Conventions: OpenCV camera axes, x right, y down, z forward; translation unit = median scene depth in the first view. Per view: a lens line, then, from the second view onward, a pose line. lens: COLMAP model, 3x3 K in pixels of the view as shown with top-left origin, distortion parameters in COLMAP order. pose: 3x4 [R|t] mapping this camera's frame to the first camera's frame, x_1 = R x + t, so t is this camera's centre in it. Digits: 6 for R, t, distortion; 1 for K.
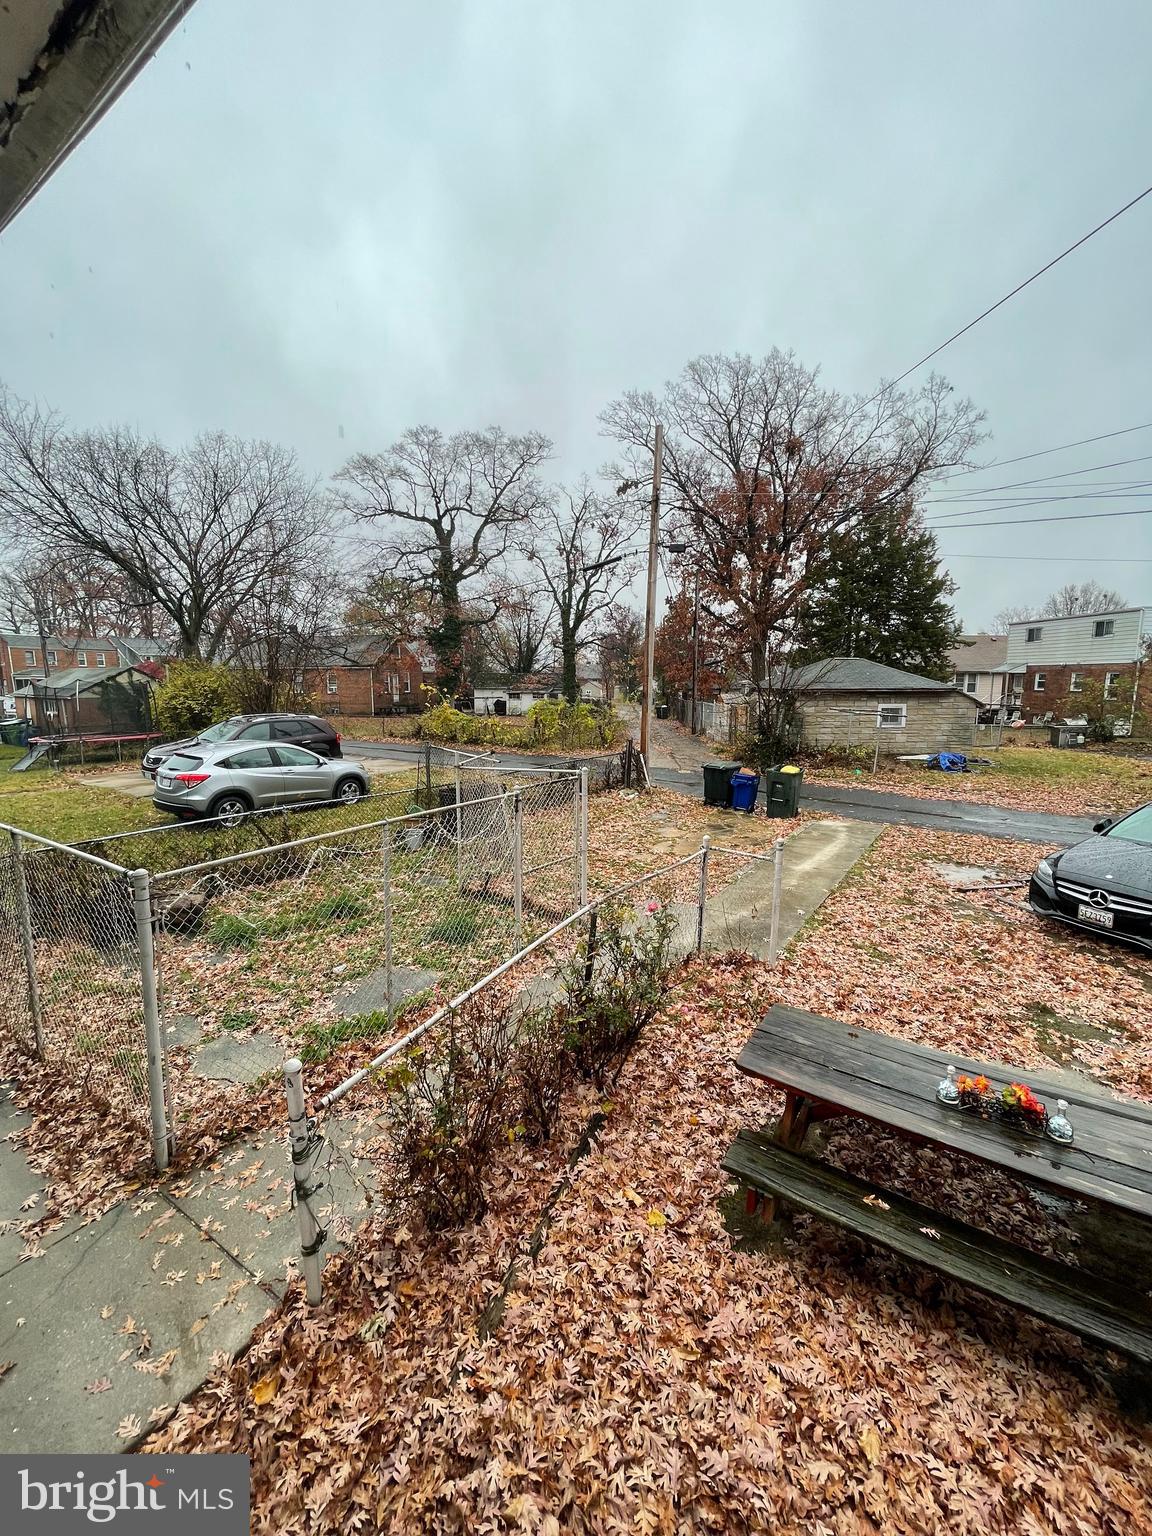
lens RADIAL K [[626.7, 0, 587.1], [0, 626.7, 763.6], [0, 0, 1]] dist [0.001048, 0.000213]
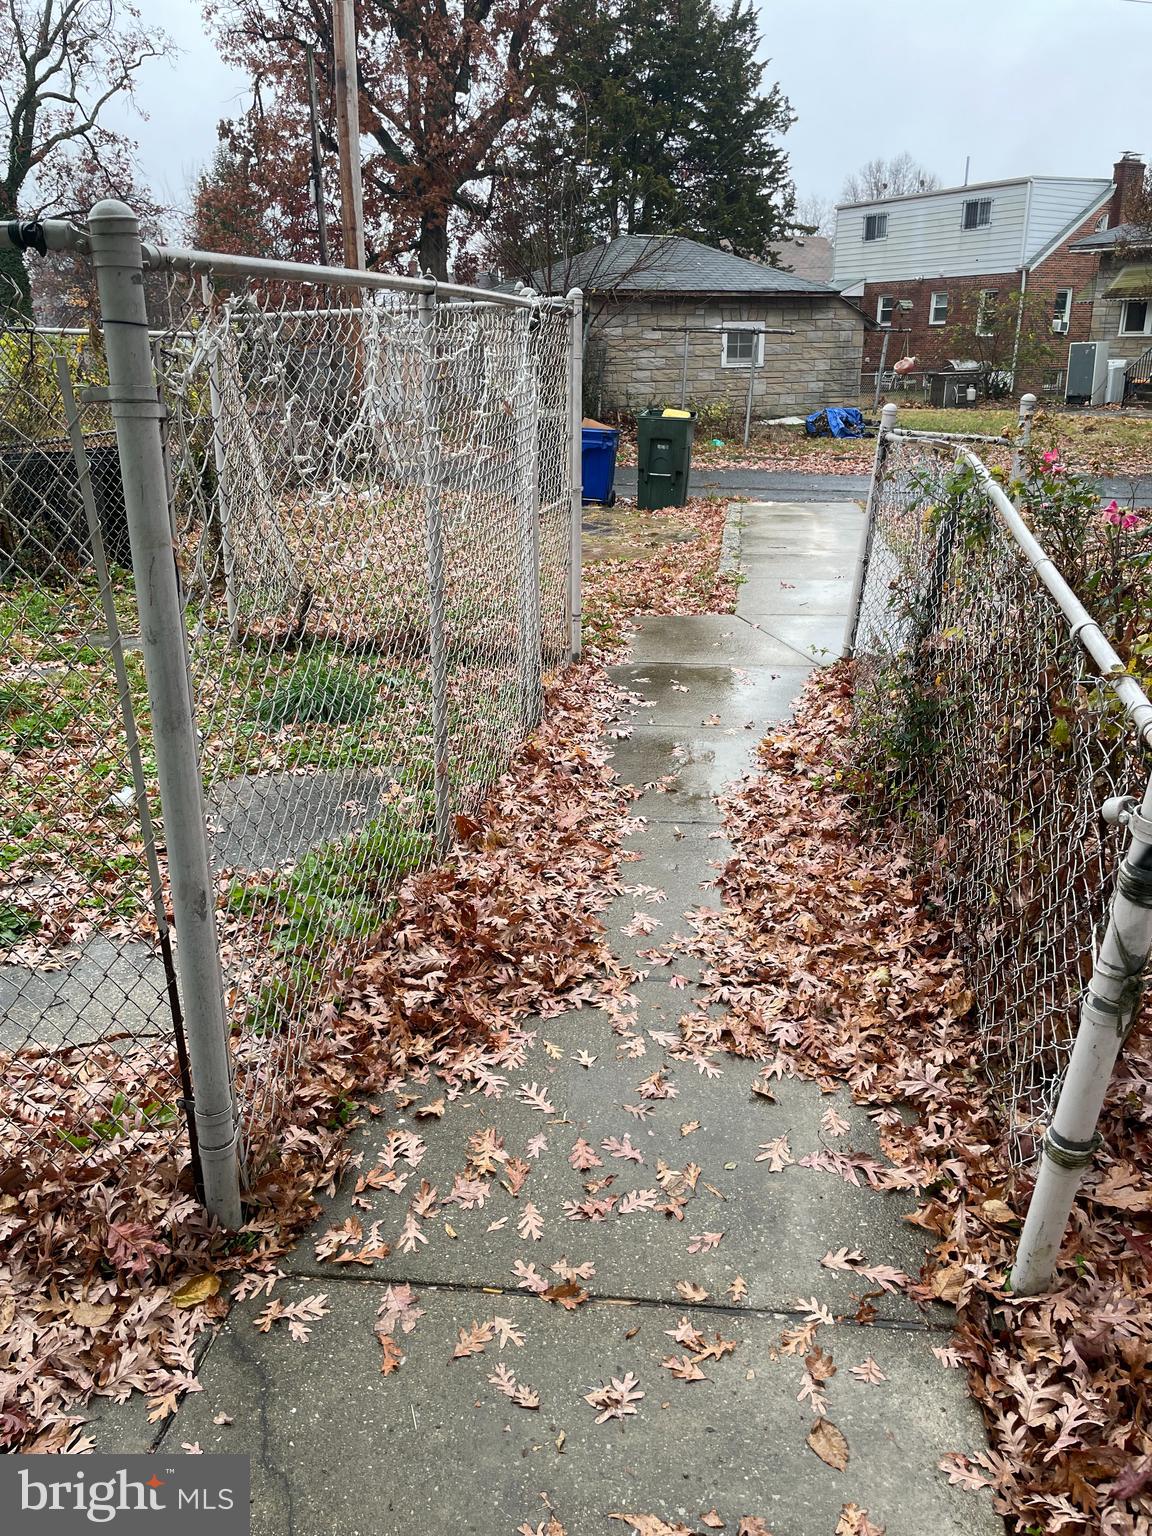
lens RADIAL K [[1168.8, 0, 571.3], [0, 1168.8, 751.2], [0, 0, 1]] dist [0.114960, -0.150124]
pose [[0.901140, -0.145823, 0.408267, -0.087188], [0.066010, 0.976904, 0.203225, 0.034079], [-0.428473, -0.156185, 0.889954, 0.048776]]
